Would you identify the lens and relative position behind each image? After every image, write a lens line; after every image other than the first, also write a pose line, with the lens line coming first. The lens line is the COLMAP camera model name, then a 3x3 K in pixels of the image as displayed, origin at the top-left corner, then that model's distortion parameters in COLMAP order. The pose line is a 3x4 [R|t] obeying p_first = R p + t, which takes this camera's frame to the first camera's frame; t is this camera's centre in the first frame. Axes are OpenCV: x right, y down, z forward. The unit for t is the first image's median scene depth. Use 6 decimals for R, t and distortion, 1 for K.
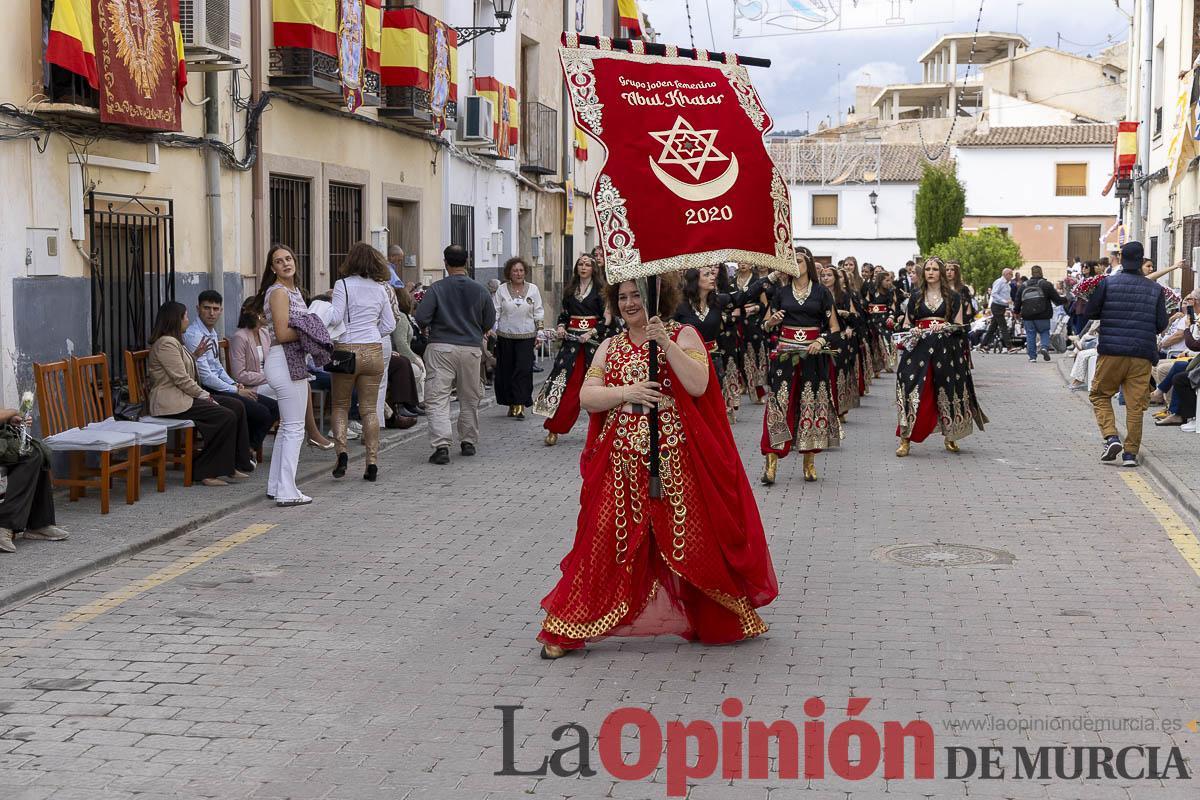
lens RADIAL K [[1649.7, 0, 600.0], [0, 1649.7, 400.0], [0, 0, 1]] dist [0.008217, 0.040325]
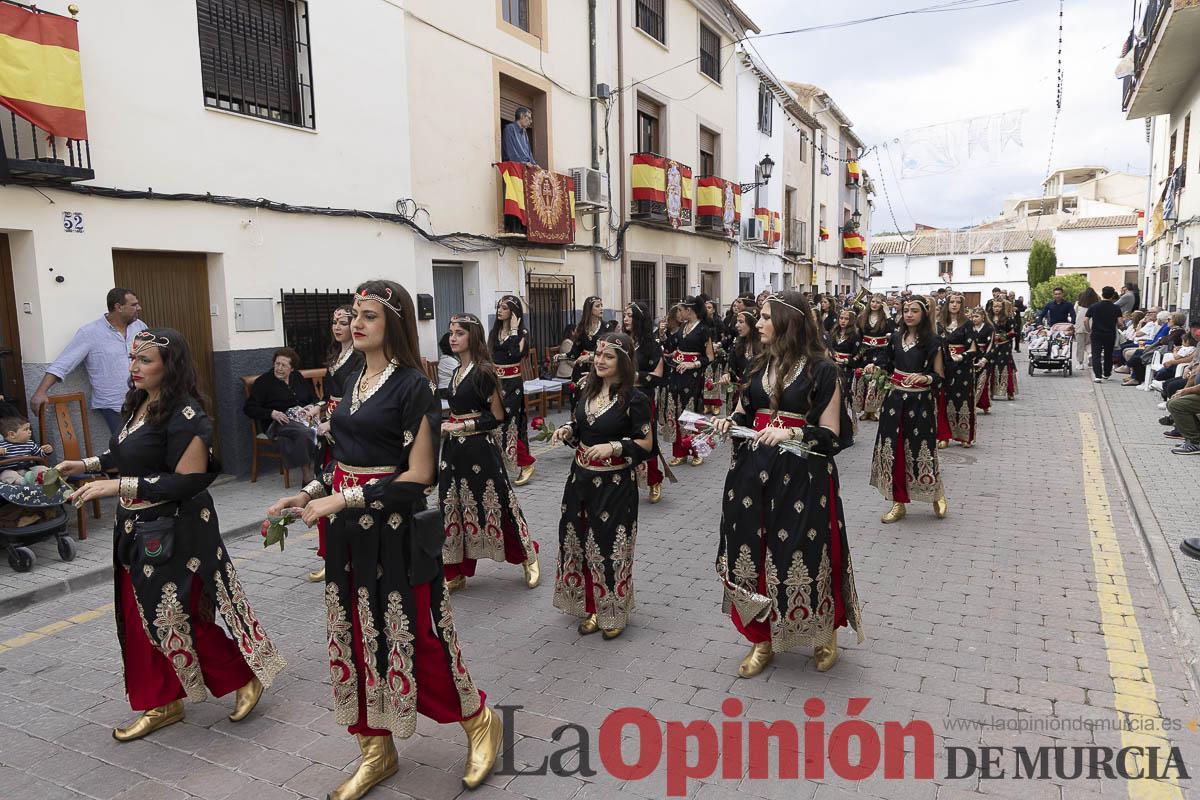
lens RADIAL K [[784.3, 0, 600.0], [0, 784.3, 400.0], [0, 0, 1]] dist [0.003177, 0.000365]
pose [[0.951047, 0.016169, -0.308624, 0.066408], [-0.003004, 0.999067, 0.043083, -0.003561], [0.309033, -0.040047, 0.950208, 0.031842]]
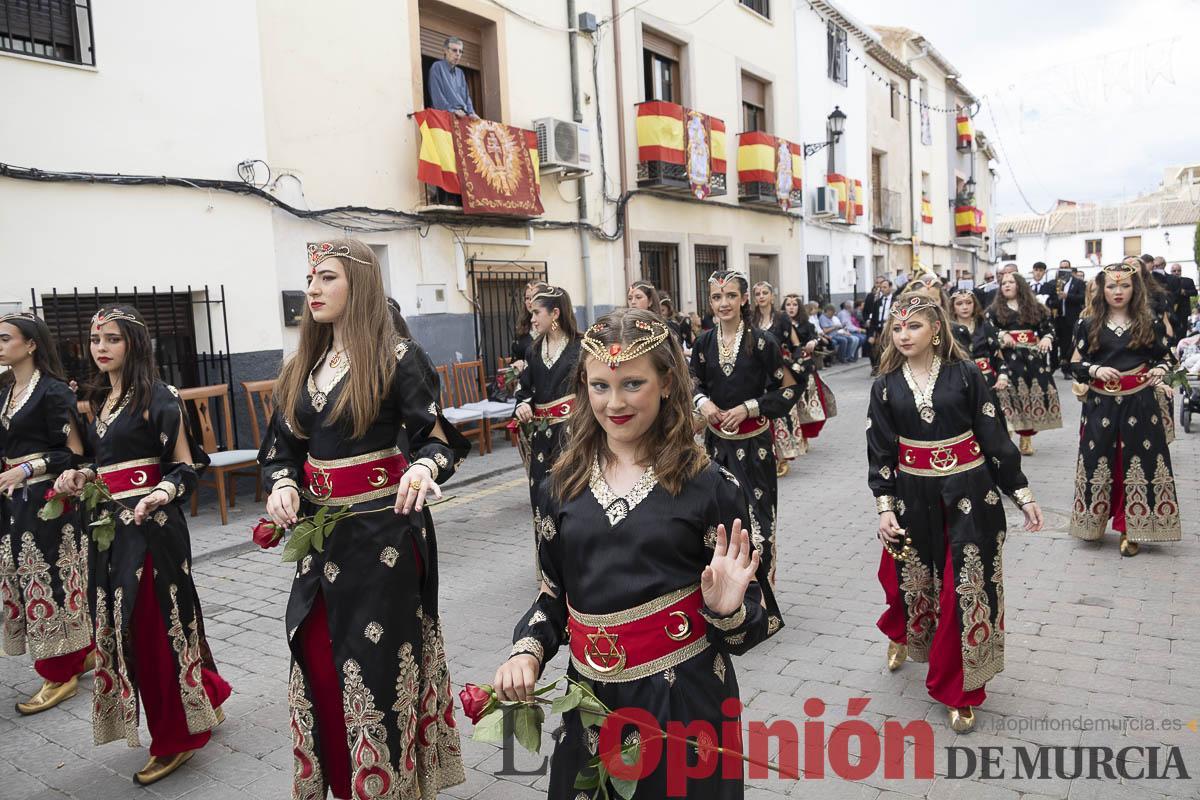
lens RADIAL K [[896.5, 0, 581.0], [0, 896.5, 395.6], [0, 0, 1]] dist [-0.053411, 0.009514]
pose [[0.908129, -0.010359, -0.418562, 0.101618], [0.020912, 0.999568, 0.020634, -0.006289], [0.418168, -0.027491, 0.907954, 0.167049]]
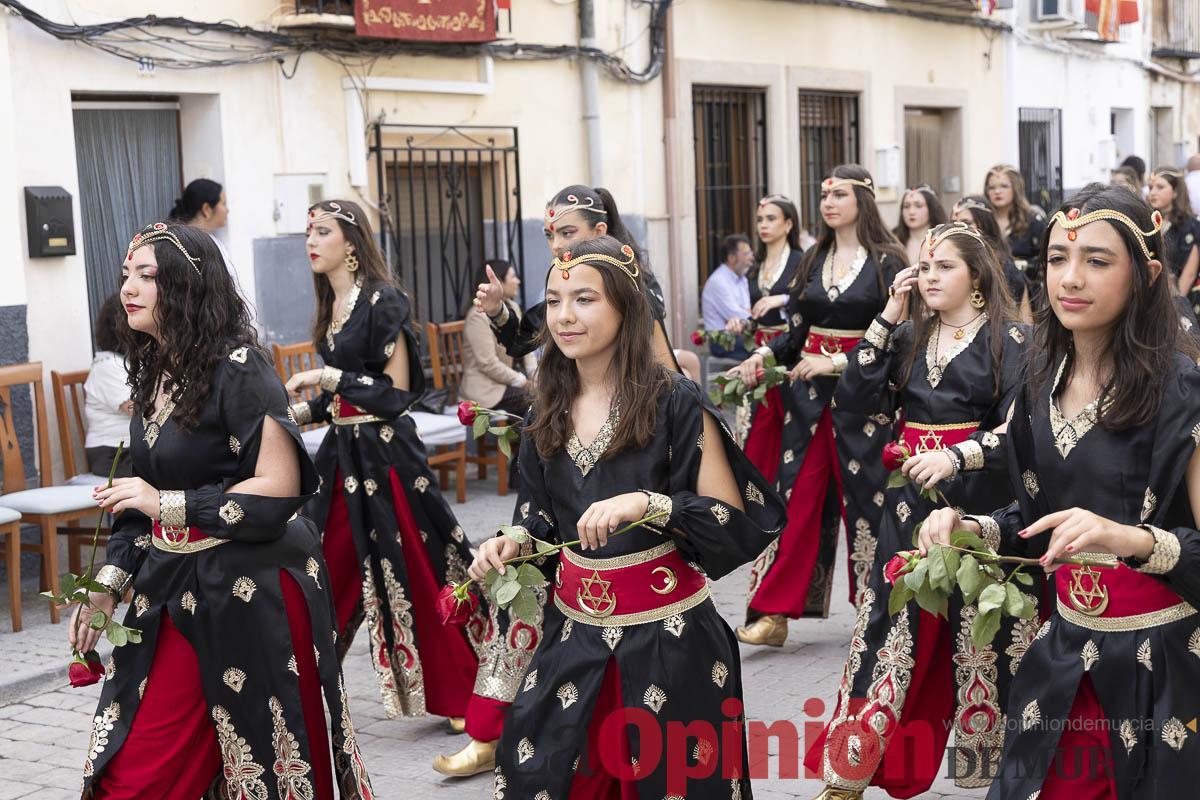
lens RADIAL K [[1968.0, 0, 600.0], [0, 1968.0, 400.0], [0, 0, 1]] dist [0.038457, -0.010148]
pose [[0.930107, 0.000638, -0.367288, 0.092680], [0.009165, 0.999647, 0.024947, -0.010769], [0.367174, -0.026570, 0.929773, 0.104953]]
